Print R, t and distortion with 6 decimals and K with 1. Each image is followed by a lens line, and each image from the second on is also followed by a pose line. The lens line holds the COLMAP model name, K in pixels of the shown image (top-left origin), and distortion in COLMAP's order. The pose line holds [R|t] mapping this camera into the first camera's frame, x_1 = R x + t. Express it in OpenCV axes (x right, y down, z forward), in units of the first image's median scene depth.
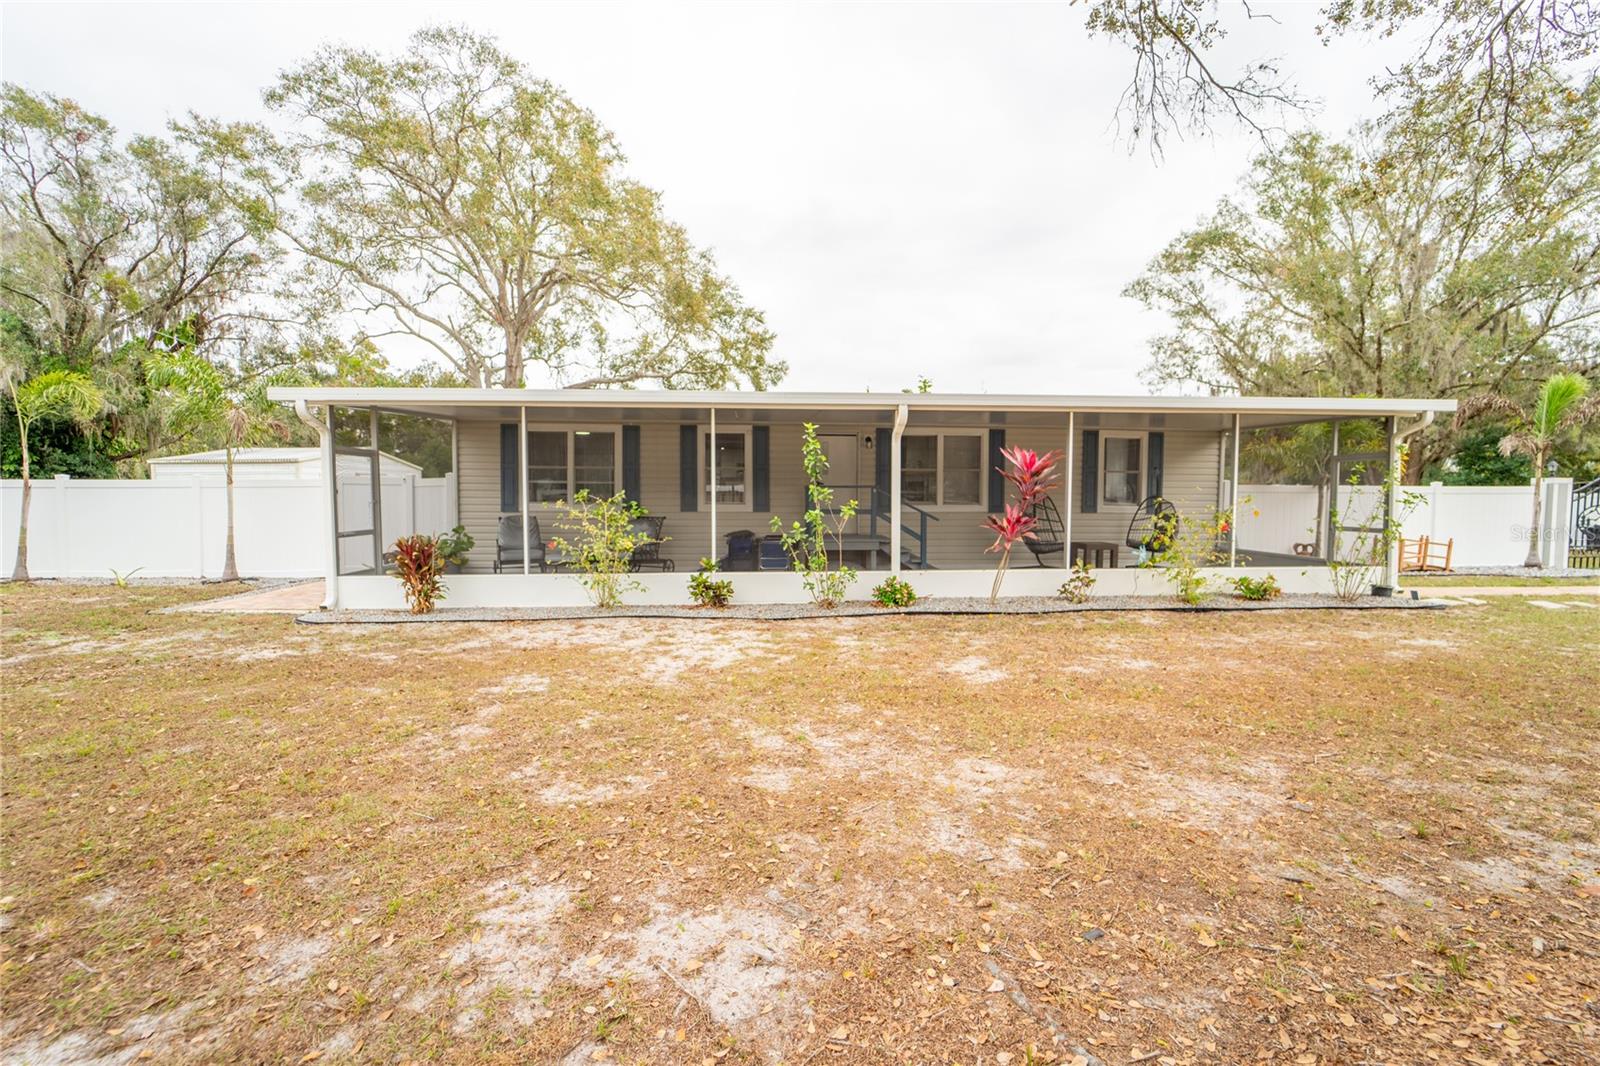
lens RADIAL K [[651.1, 0, 799.1], [0, 651.1, 533.5], [0, 0, 1]] dist [-0.021634, 0.000471]
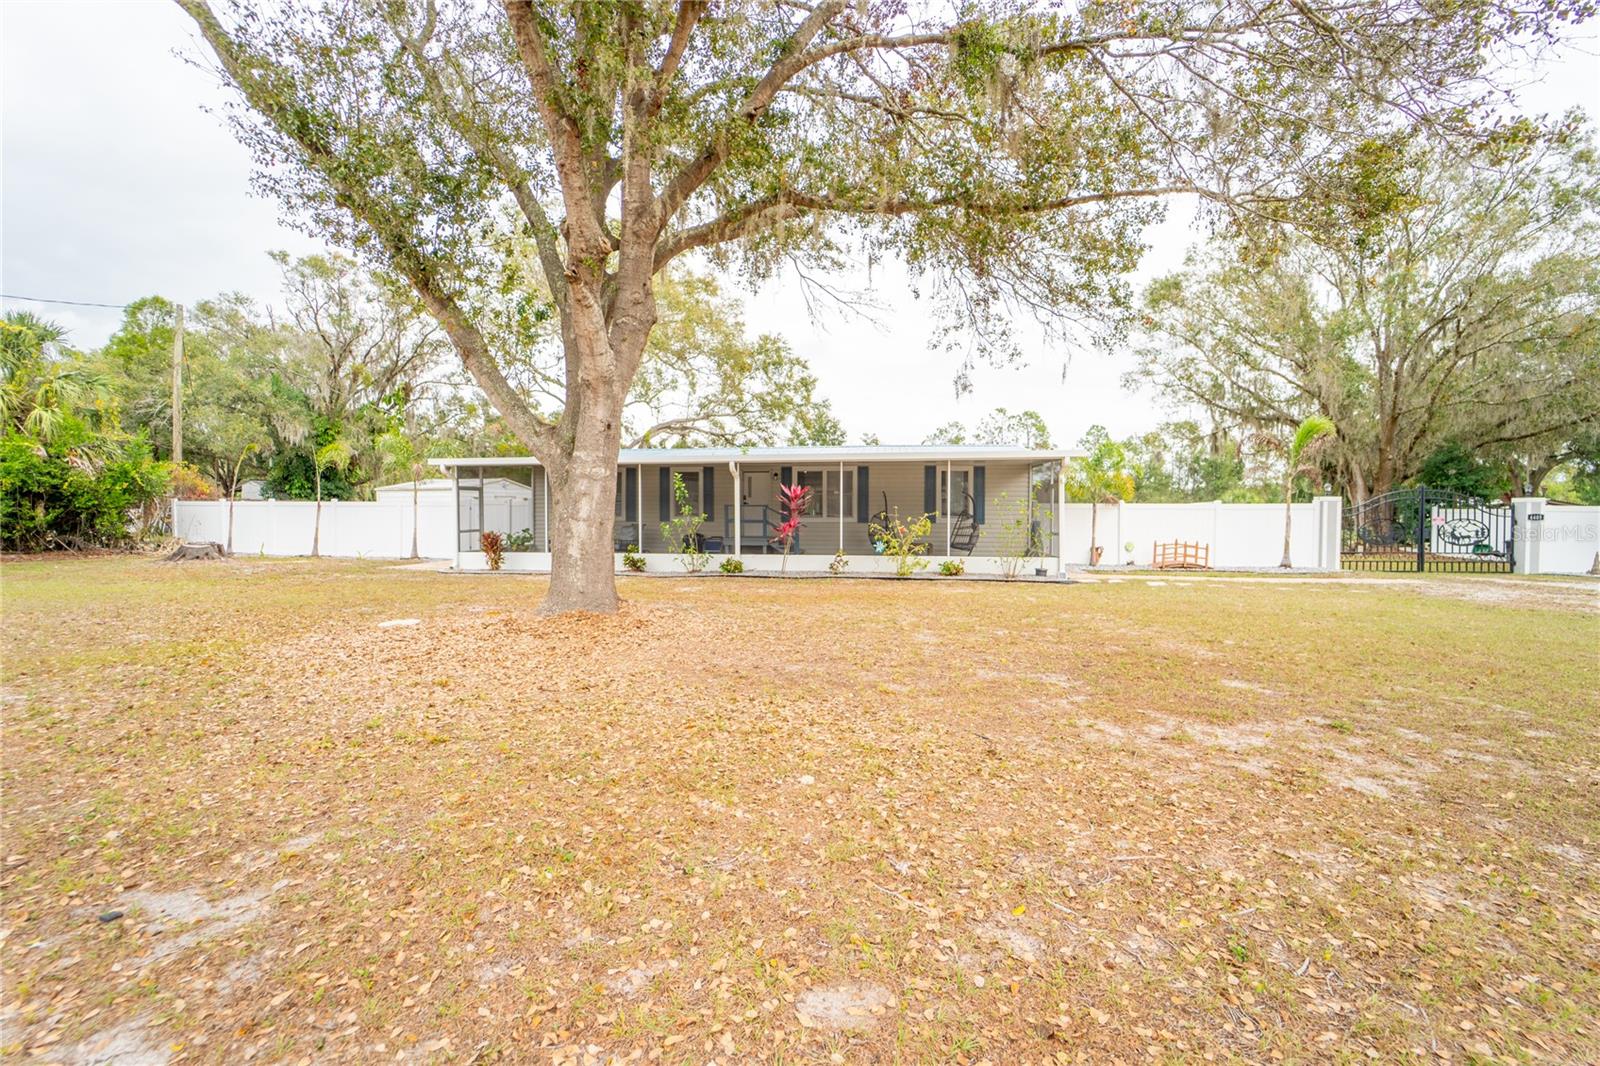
lens RADIAL K [[658.7, 0, 802.8], [0, 658.7, 529.2], [0, 0, 1]] dist [-0.022318, -0.000052]
pose [[0.978015, 0.006588, -0.208429, 0.266472], [-0.012906, 0.999497, -0.028967, 0.015109], [0.208134, 0.031020, 0.977608, -0.269984]]
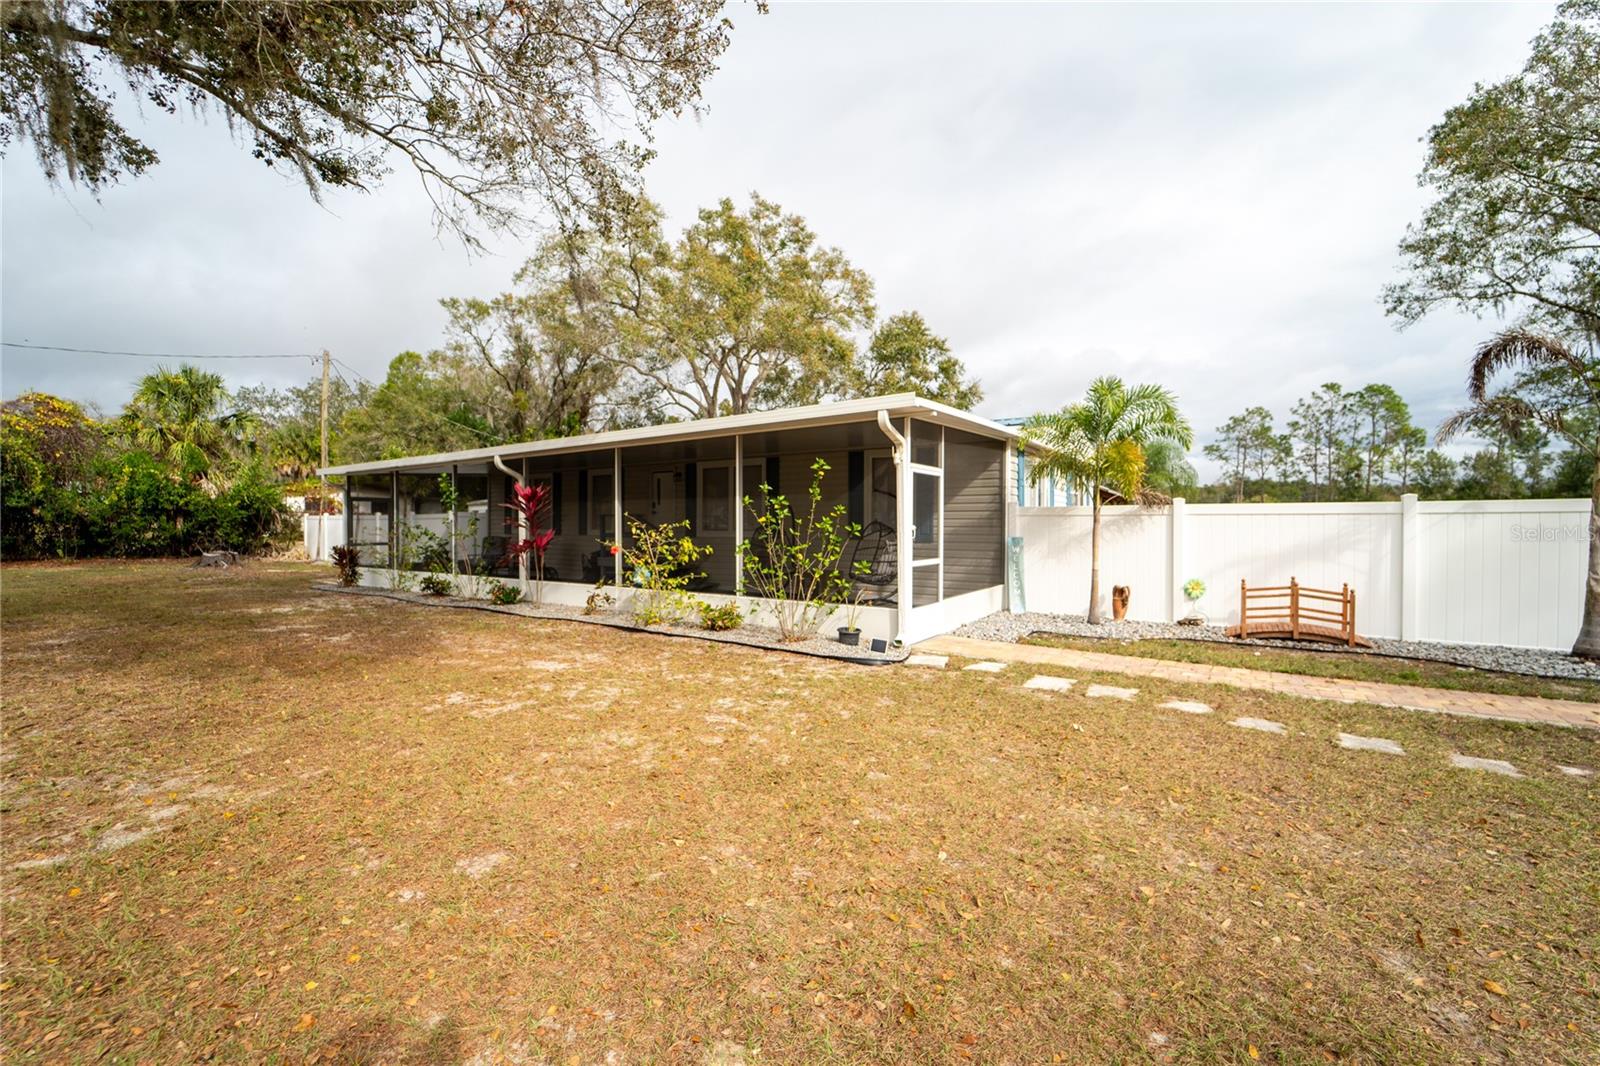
lens RADIAL K [[652.7, 0, 798.8], [0, 652.7, 533.9], [0, 0, 1]] dist [-0.020656, -0.000264]
pose [[0.785427, 0.007986, -0.618902, 0.542190], [-0.033753, 0.998981, -0.029945, -0.005008], [0.618033, 0.044410, 0.784897, 0.122623]]
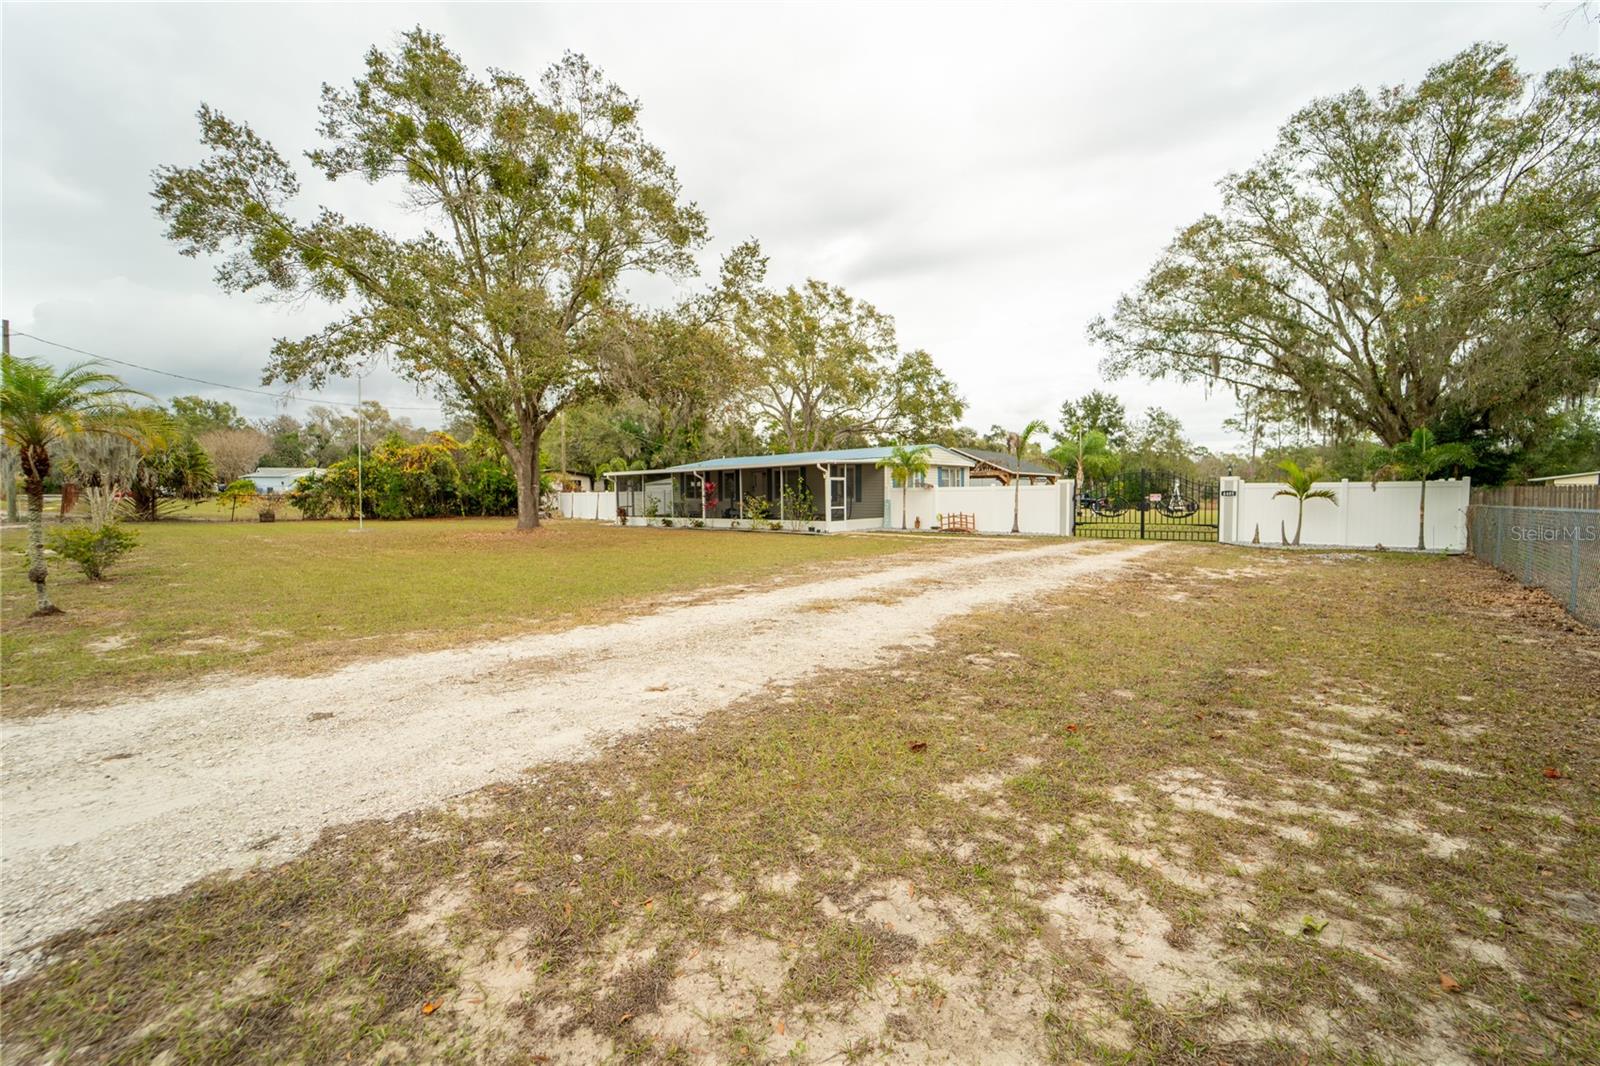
lens RADIAL K [[648.2, 0, 809.6], [0, 648.2, 533.1], [0, 0, 1]] dist [-0.021489, 0.000076]
pose [[0.700040, 0.034674, -0.713261, 1.150824], [-0.026405, 0.999394, 0.022668, 0.017282], [0.713615, 0.002966, 0.700532, -0.381668]]
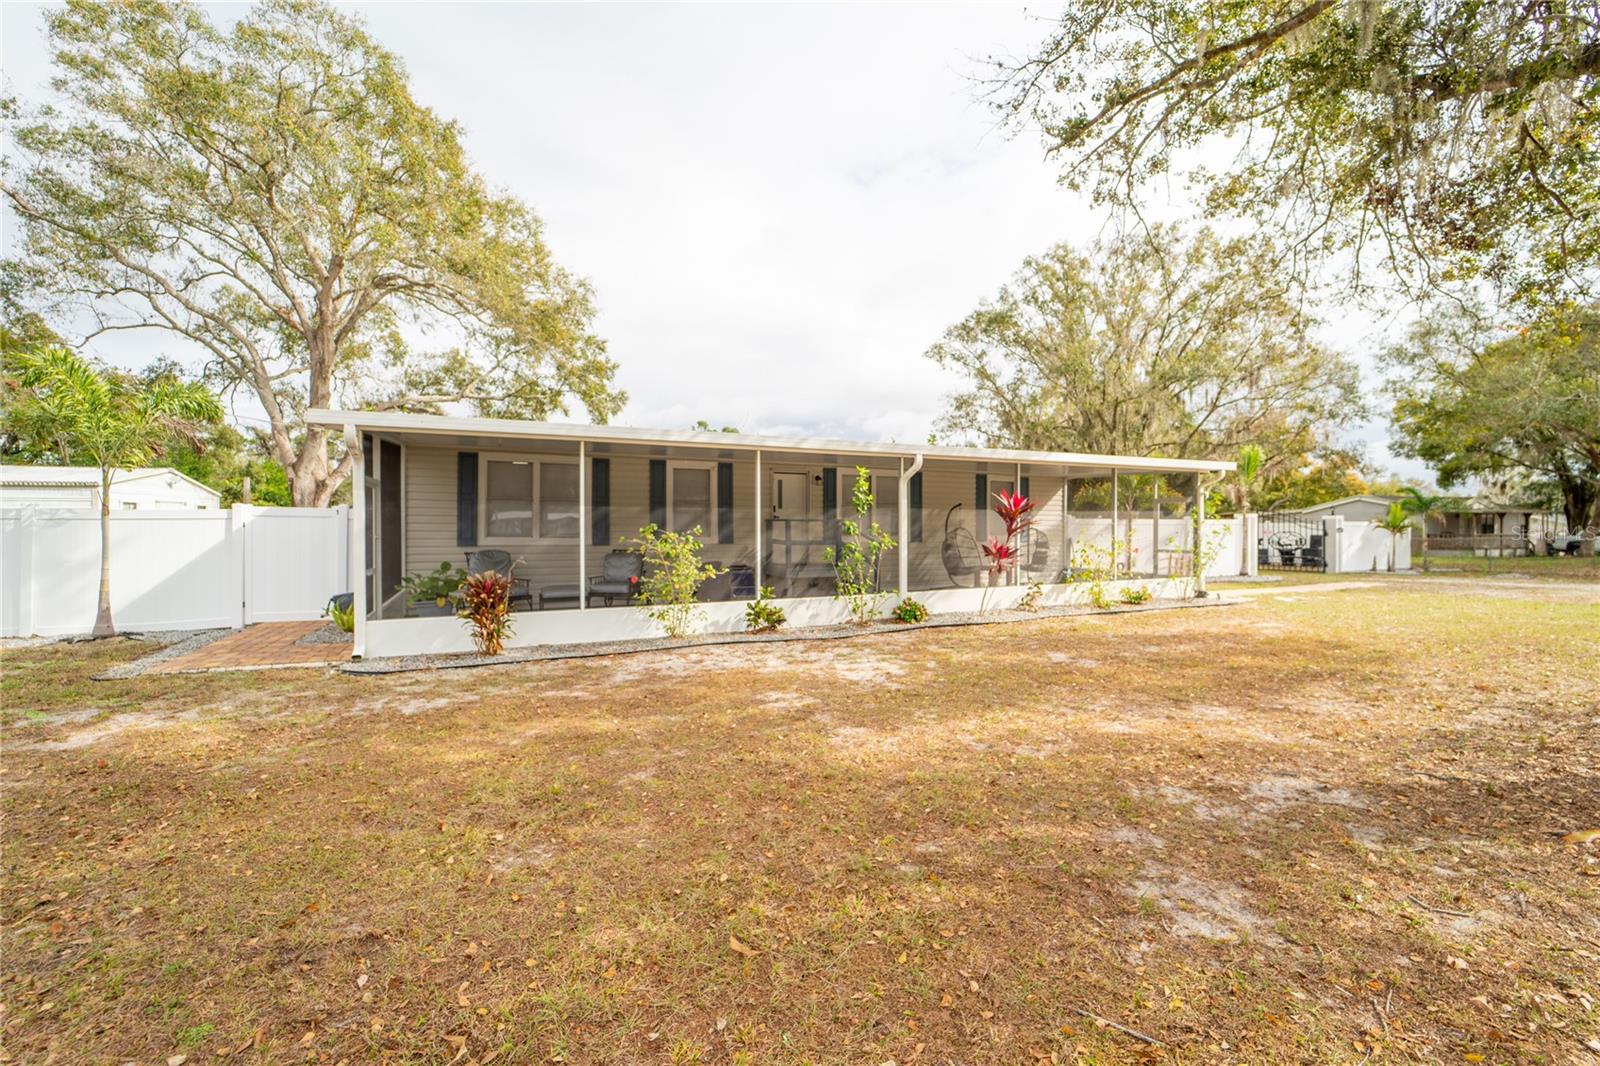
lens RADIAL K [[651.1, 0, 799.1], [0, 651.1, 533.5], [0, 0, 1]] dist [-0.021634, 0.000471]
pose [[0.937517, -0.005532, 0.347895, -0.169580], [0.021382, 0.998900, -0.041737, -0.001717], [-0.347281, 0.046567, 0.936604, -0.017705]]
